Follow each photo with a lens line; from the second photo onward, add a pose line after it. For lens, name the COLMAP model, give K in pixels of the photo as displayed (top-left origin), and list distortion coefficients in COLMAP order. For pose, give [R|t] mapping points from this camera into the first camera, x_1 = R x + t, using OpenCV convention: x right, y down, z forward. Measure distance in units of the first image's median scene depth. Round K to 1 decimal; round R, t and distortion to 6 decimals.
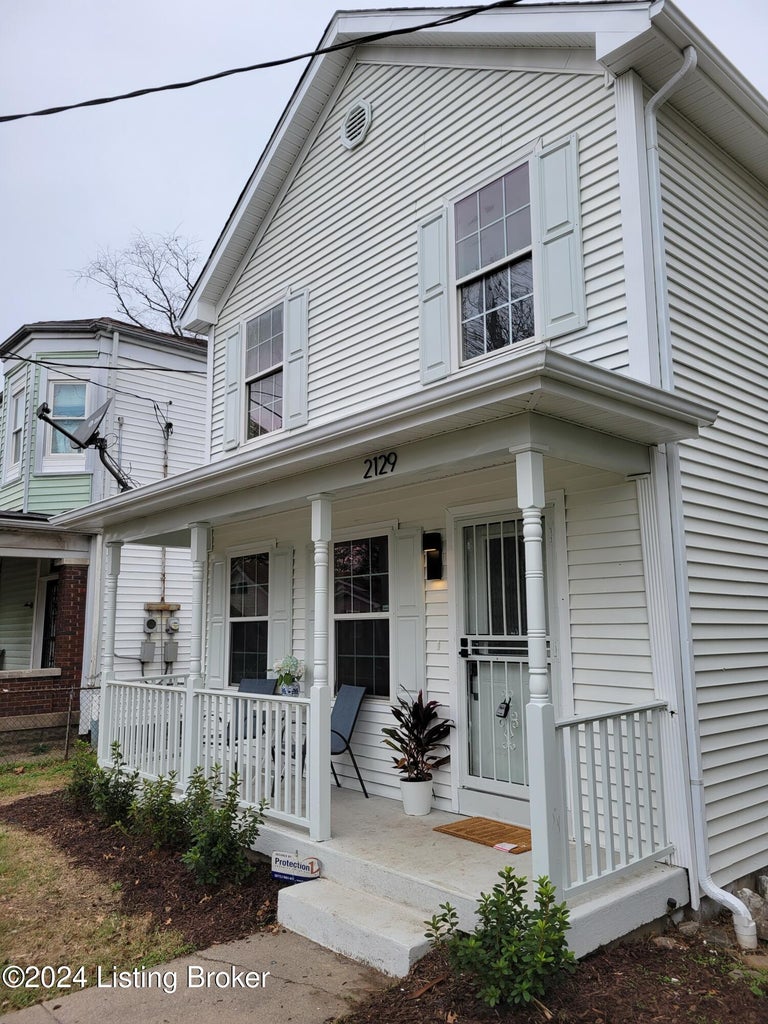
lens RADIAL K [[763.4, 0, 382.5], [0, 763.4, 512.6], [0, 0, 1]] dist [0.035419, -0.006679]
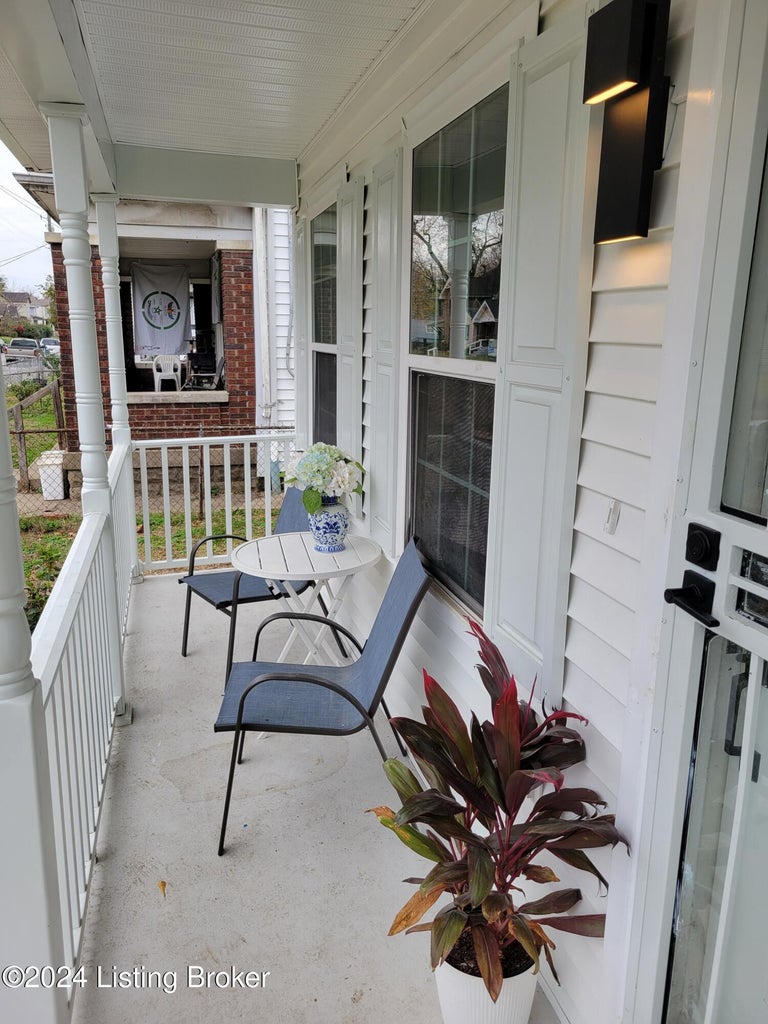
lens RADIAL K [[763.4, 0, 386.7], [0, 763.4, 510.6], [0, 0, 1]] dist [0.035419, -0.006679]
pose [[0.900851, 0.119428, -0.417378, 0.057833], [0.046757, 0.929132, 0.366780, 0.039559], [0.431603, -0.349930, 0.831425, 0.396387]]
